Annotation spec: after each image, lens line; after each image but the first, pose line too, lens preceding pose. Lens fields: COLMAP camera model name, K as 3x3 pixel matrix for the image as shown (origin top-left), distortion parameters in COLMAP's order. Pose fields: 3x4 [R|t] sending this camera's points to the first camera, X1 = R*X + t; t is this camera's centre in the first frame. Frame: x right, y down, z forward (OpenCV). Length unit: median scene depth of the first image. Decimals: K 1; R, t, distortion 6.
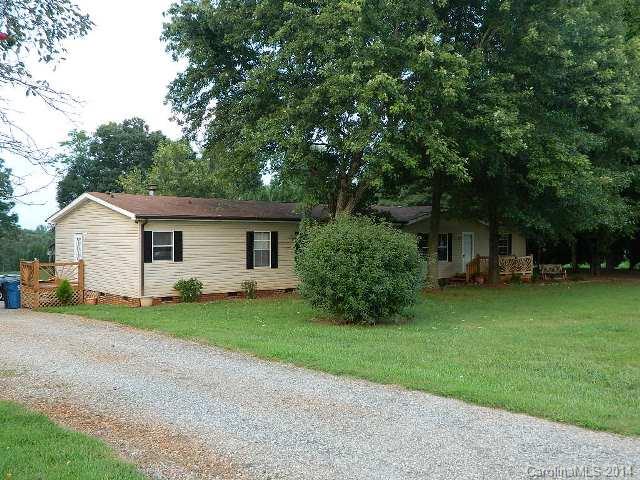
lens RADIAL K [[636.1, 0, 323.6], [0, 636.1, 239.6], [0, 0, 1]] dist [-0.014371, 0.000000]
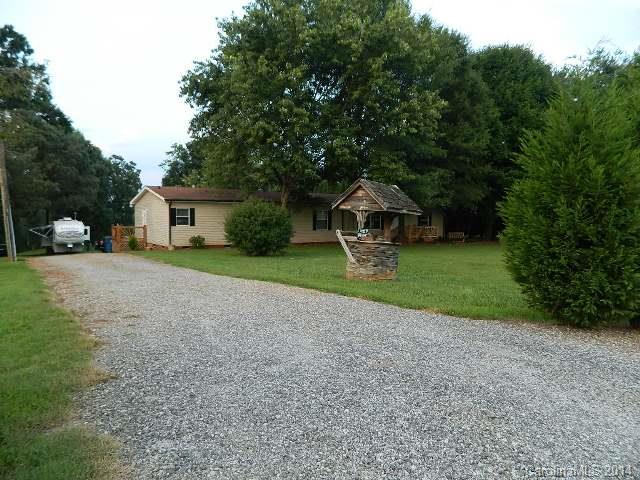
lens RADIAL K [[472.2, 0, 315.5], [0, 472.2, 240.9], [0, 0, 1]] dist [-0.014300, -0.001365]
pose [[0.991328, 0.011369, -0.130920, 0.271892], [-0.005586, 0.998996, 0.044451, 0.016685], [0.131294, -0.043334, 0.990396, -0.225337]]
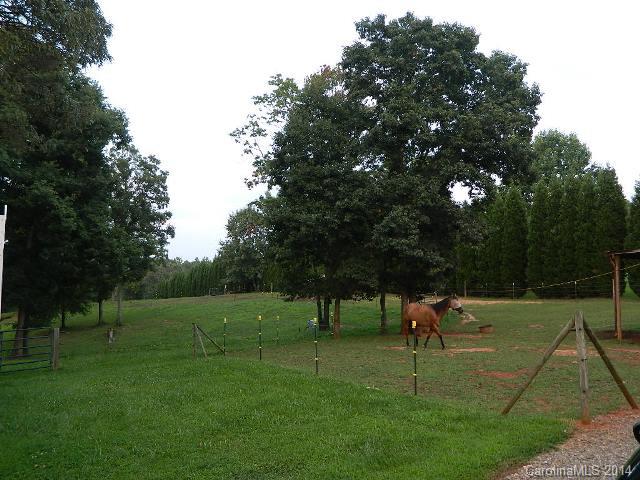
lens RADIAL K [[523.4, 0, 319.7], [0, 523.4, 240.3], [0, 0, 1]] dist [0.000610, -0.000035]
pose [[0.989983, 0.001248, -0.141184, -0.894994], [-0.010709, 0.997744, -0.066271, 0.084210], [0.140783, 0.067119, 0.987763, 1.610143]]
